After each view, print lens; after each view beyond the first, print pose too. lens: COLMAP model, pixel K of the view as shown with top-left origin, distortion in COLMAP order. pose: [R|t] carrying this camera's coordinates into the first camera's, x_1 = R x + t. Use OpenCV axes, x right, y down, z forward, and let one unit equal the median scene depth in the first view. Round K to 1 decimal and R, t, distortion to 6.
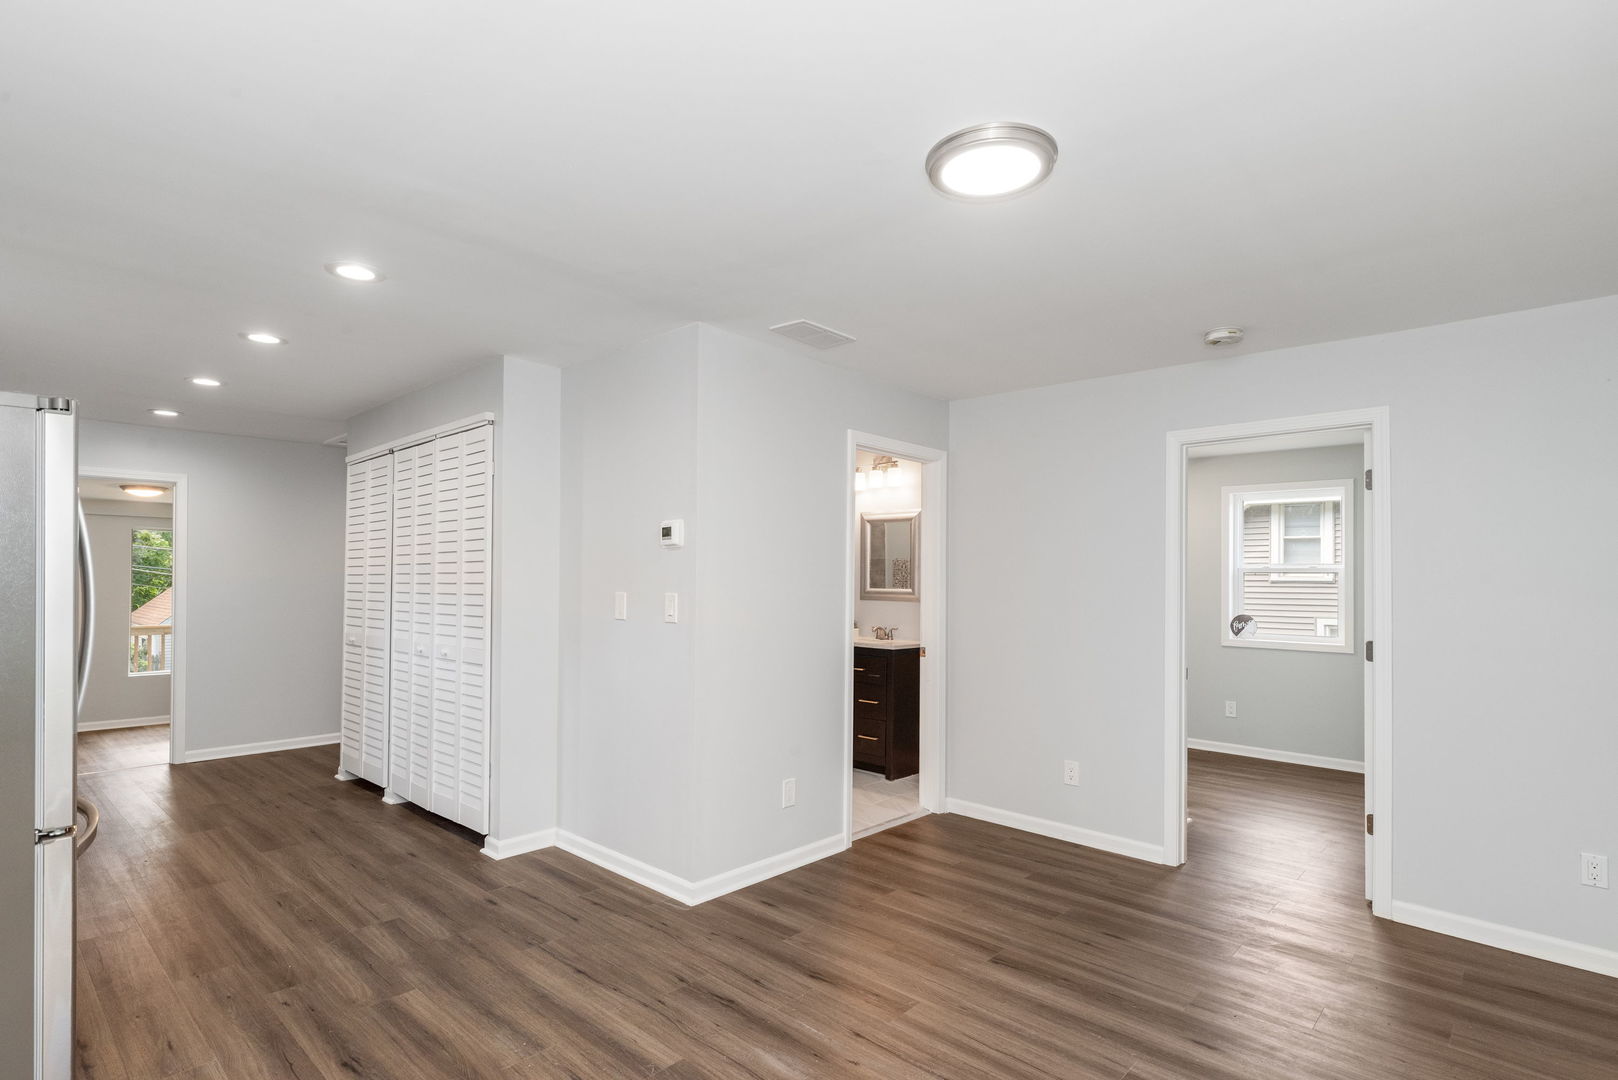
lens RADIAL K [[797.8, 0, 809.0], [0, 797.8, 540.0], [0, 0, 1]] dist [0.018786, 0.000021]
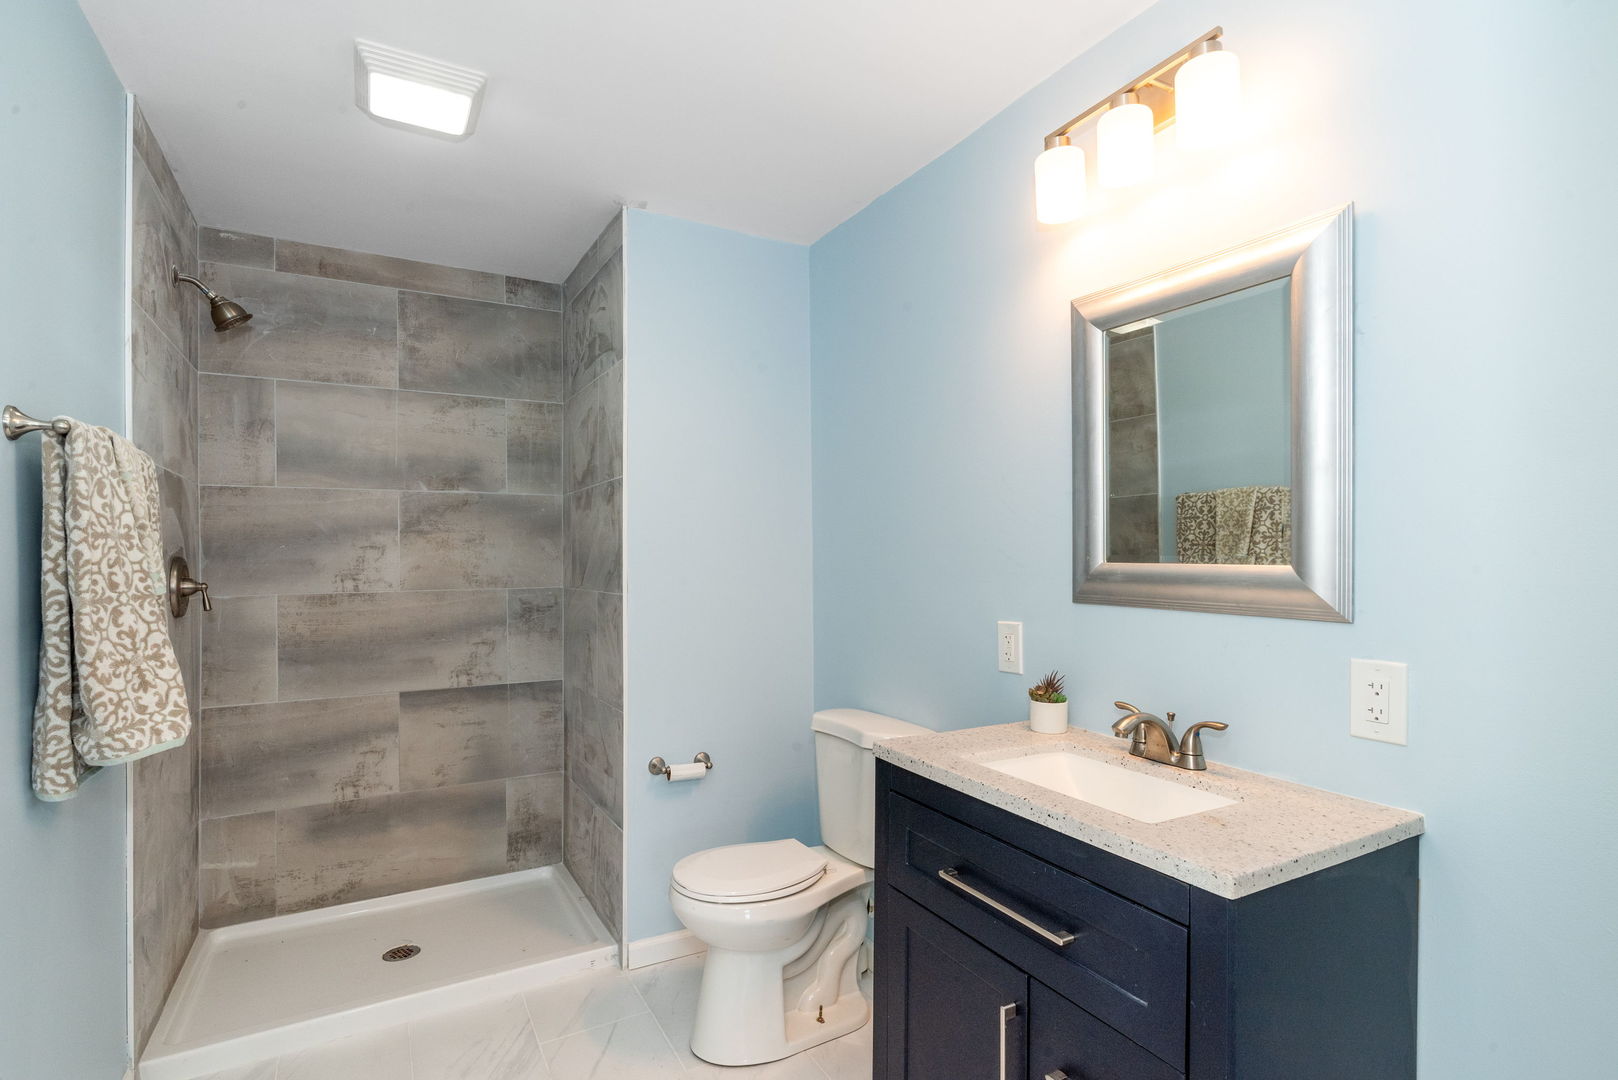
lens RADIAL K [[797.8, 0, 809.0], [0, 797.8, 540.0], [0, 0, 1]] dist [0.018786, 0.000021]
pose [[0.953002, -0.012220, -0.302718, 0.061023], [0.021866, 0.999355, 0.028494, 0.041686], [0.302174, -0.033775, 0.952654, 0.691871]]
